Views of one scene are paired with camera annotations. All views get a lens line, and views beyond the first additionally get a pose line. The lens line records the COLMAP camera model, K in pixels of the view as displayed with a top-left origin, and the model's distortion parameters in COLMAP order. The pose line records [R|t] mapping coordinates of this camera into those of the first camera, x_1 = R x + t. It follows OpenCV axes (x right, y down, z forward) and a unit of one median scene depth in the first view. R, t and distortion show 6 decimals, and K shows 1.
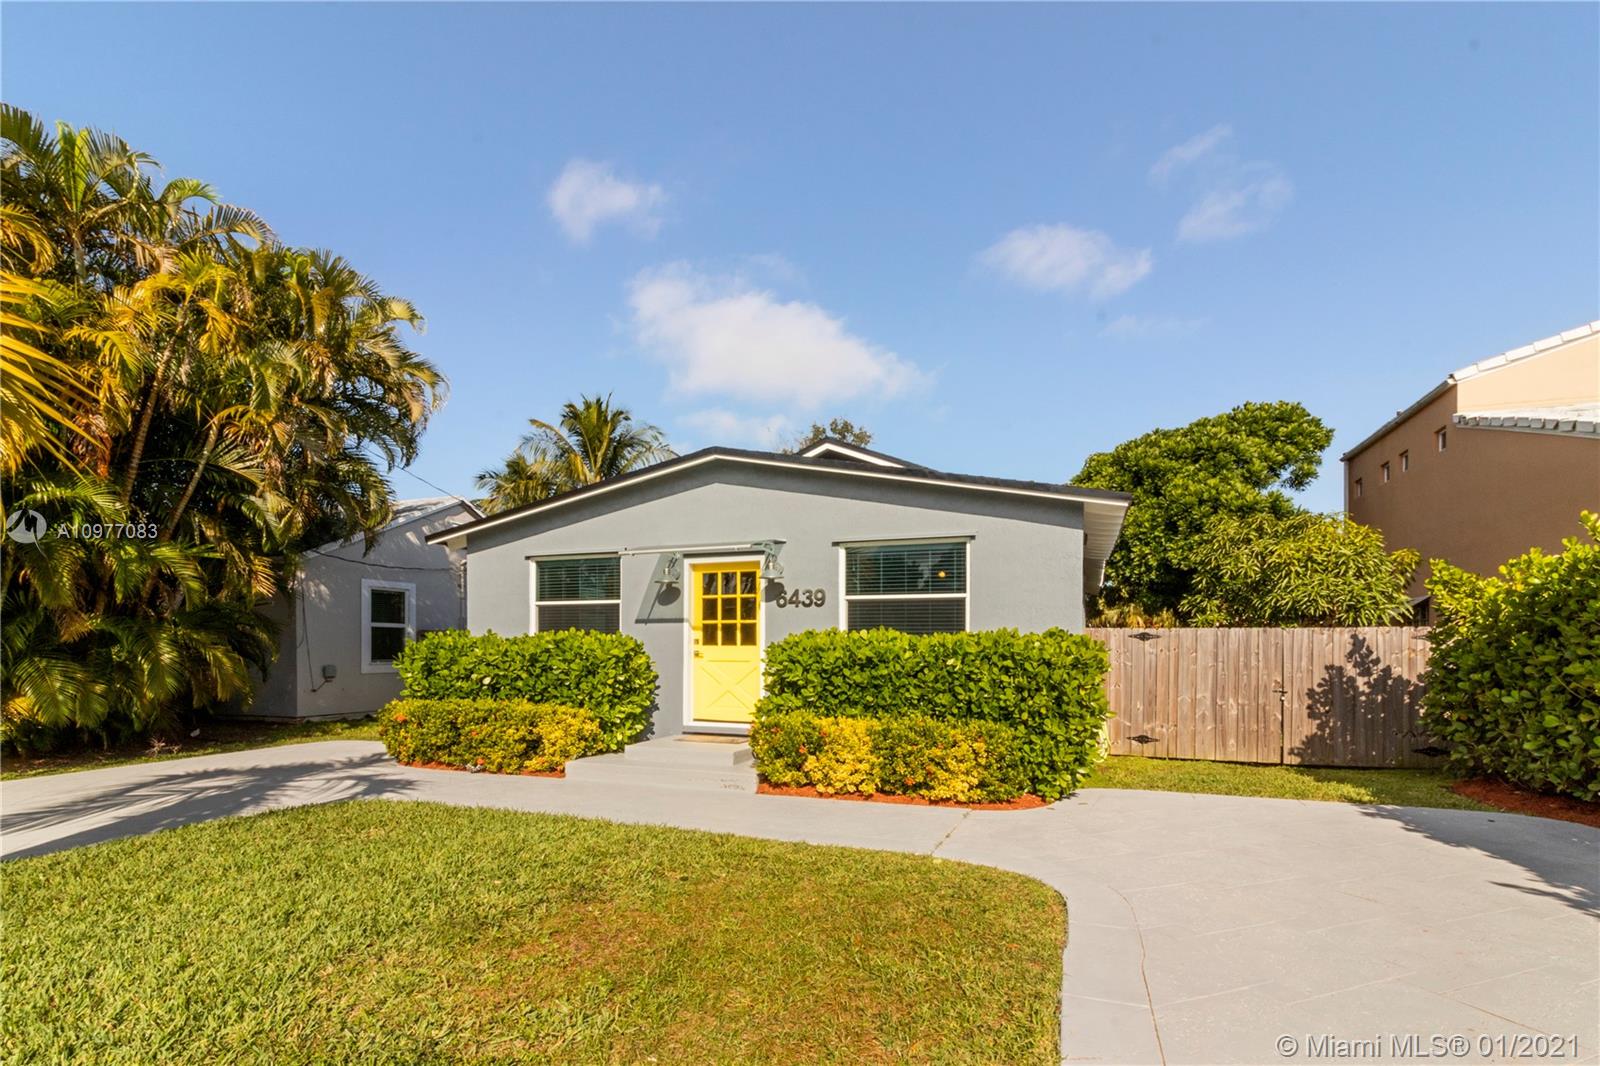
lens RADIAL K [[733.3, 0, 807.8], [0, 733.3, 535.9], [0, 0, 1]] dist [0.001906, 0.000259]
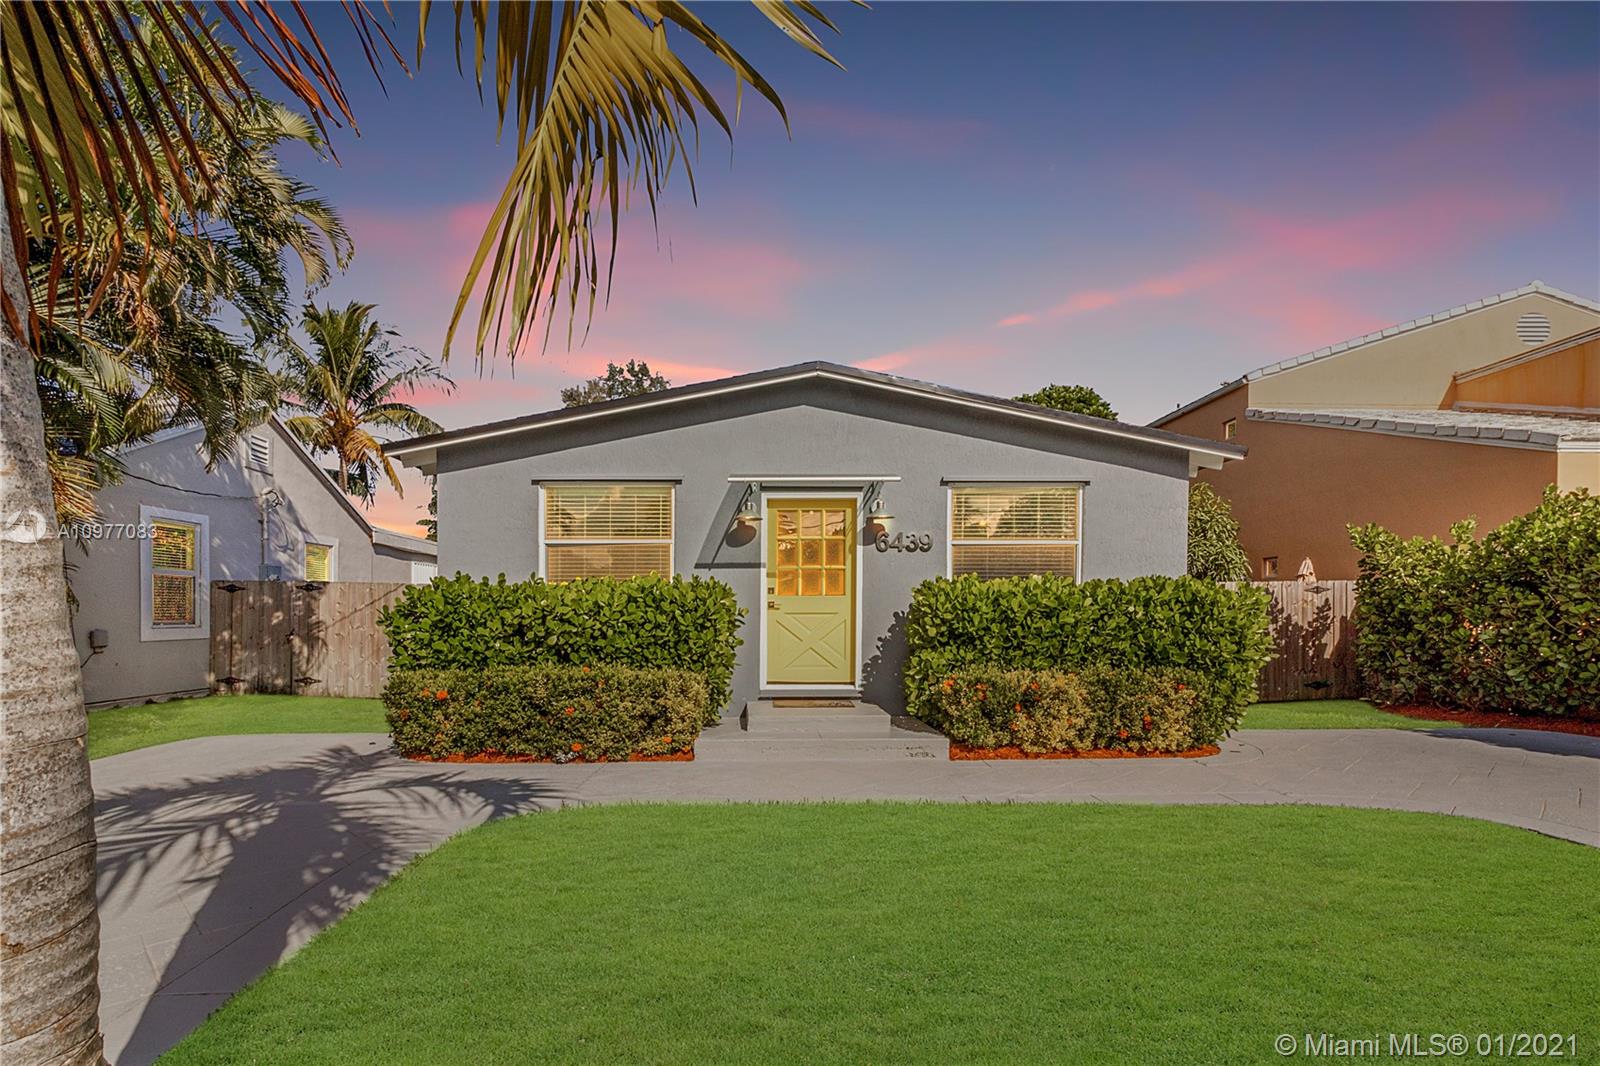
lens RADIAL K [[753.4, 0, 791.8], [0, 753.4, 517.2], [0, 0, 1]] dist [0.001575, 0.000768]
pose [[0.934094, 0.037518, 0.355050, -0.456759], [-0.047358, 0.998696, 0.019062, 0.043348], [-0.353872, -0.034620, 0.934653, 0.189786]]
